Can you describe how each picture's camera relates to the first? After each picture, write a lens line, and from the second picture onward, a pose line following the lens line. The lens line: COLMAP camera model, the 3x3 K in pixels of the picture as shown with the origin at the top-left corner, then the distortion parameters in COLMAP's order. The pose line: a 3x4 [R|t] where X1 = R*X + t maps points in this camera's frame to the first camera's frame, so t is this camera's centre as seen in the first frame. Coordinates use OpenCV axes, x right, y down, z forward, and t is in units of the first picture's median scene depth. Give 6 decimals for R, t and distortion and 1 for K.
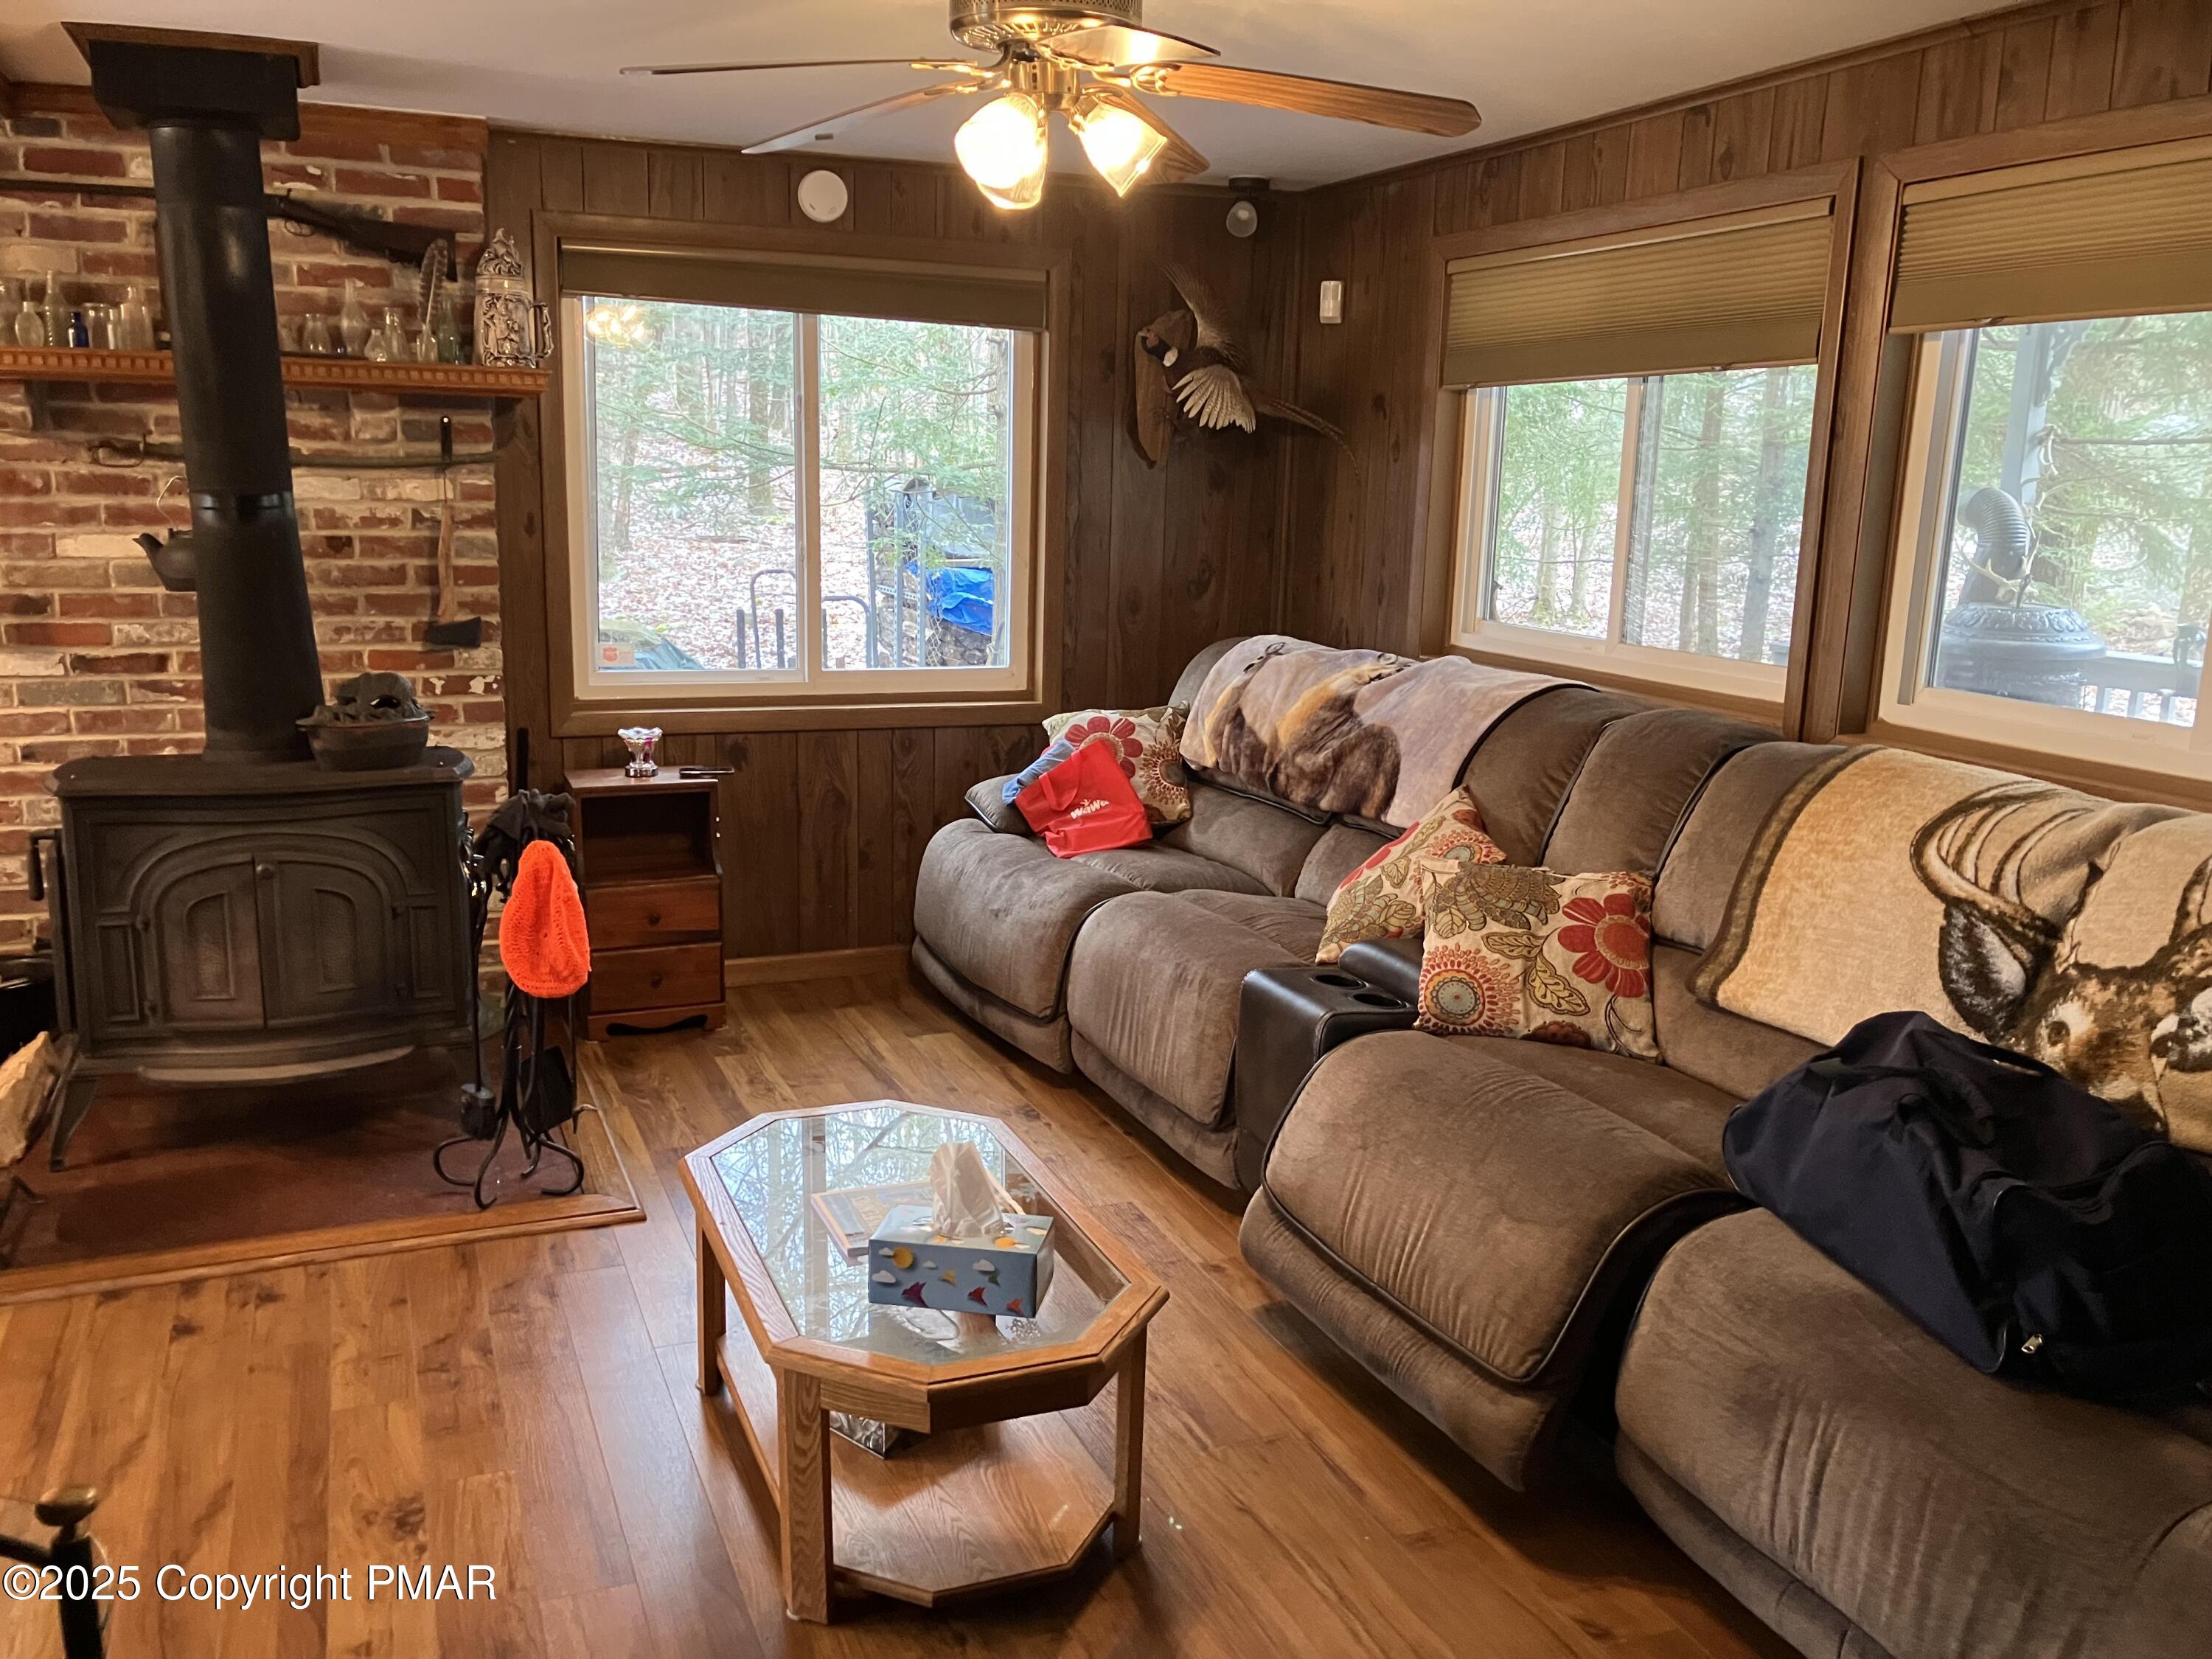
lens RADIAL K [[1819.2, 0, 1106.0], [0, 1819.2, 829.5], [0, 0, 1]] dist [0.083281, -0.112866]
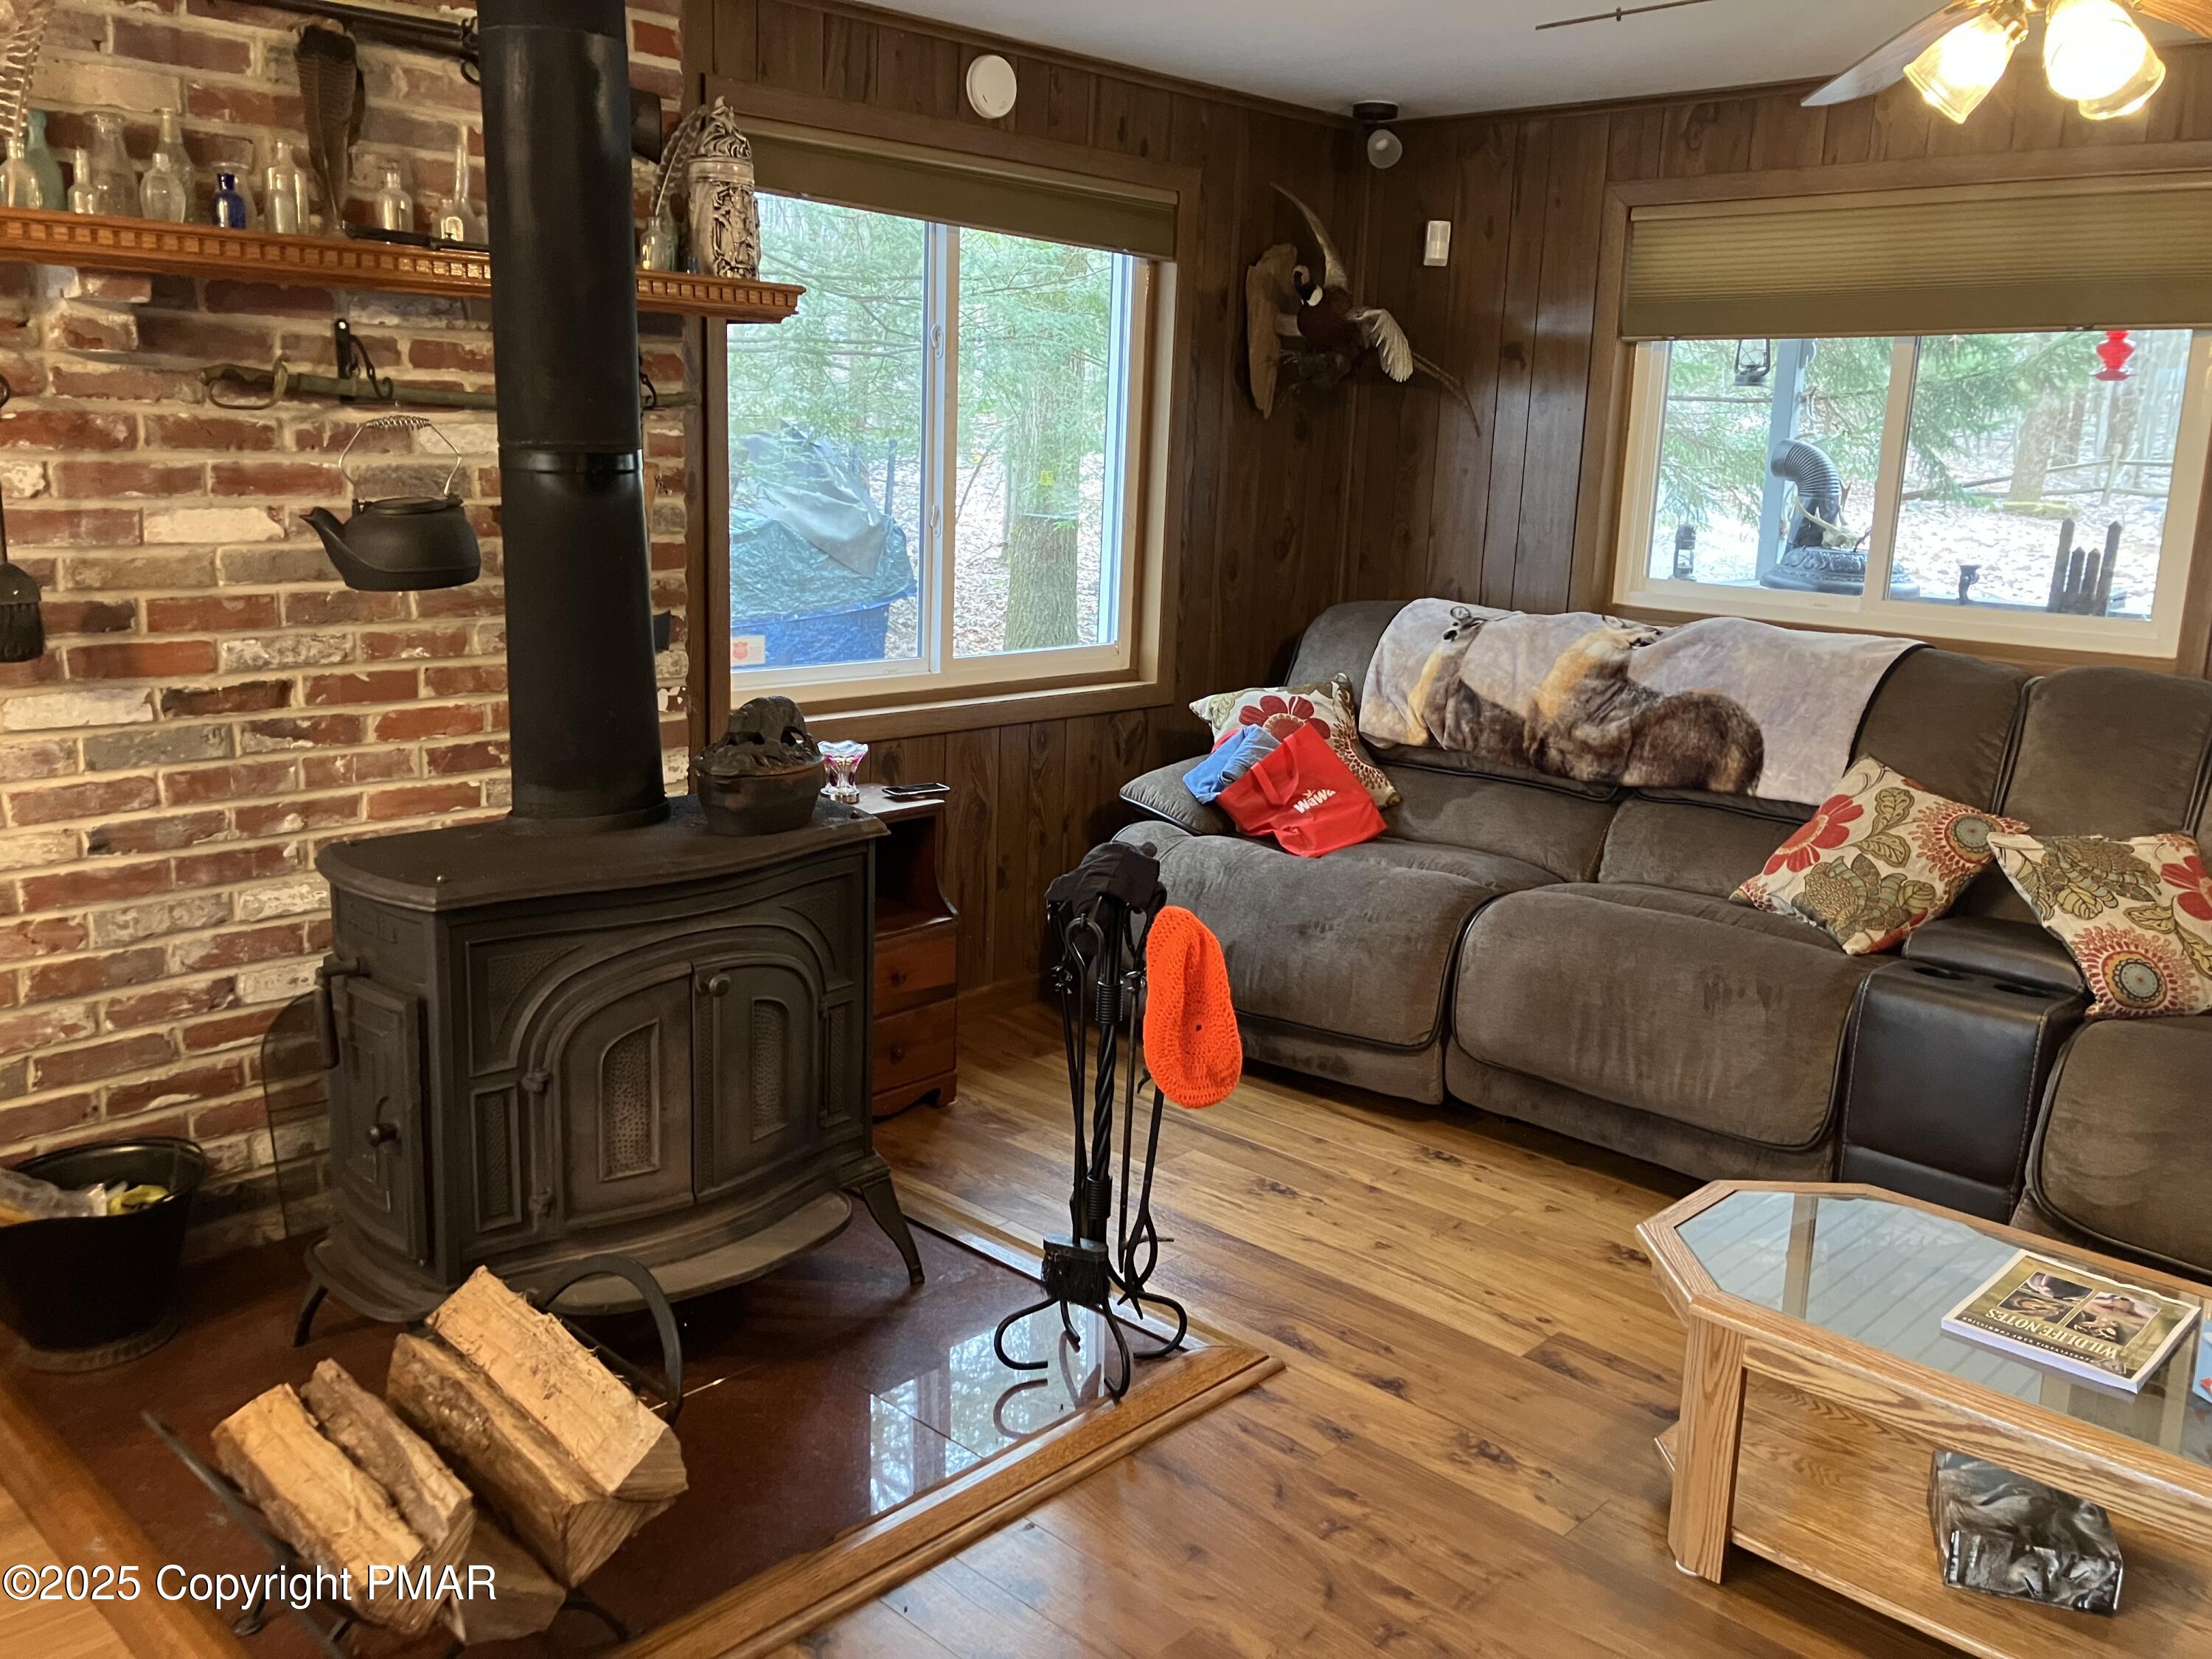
lens RADIAL K [[1786.9, 0, 1102.3], [0, 1786.9, 797.8], [0, 0, 1]] dist [0.039687, -0.068384]
pose [[0.914190, -0.074174, 0.398439, -0.507839], [0.067558, 0.997245, 0.030641, -0.052131], [-0.399614, -0.001094, 0.916683, 0.266276]]
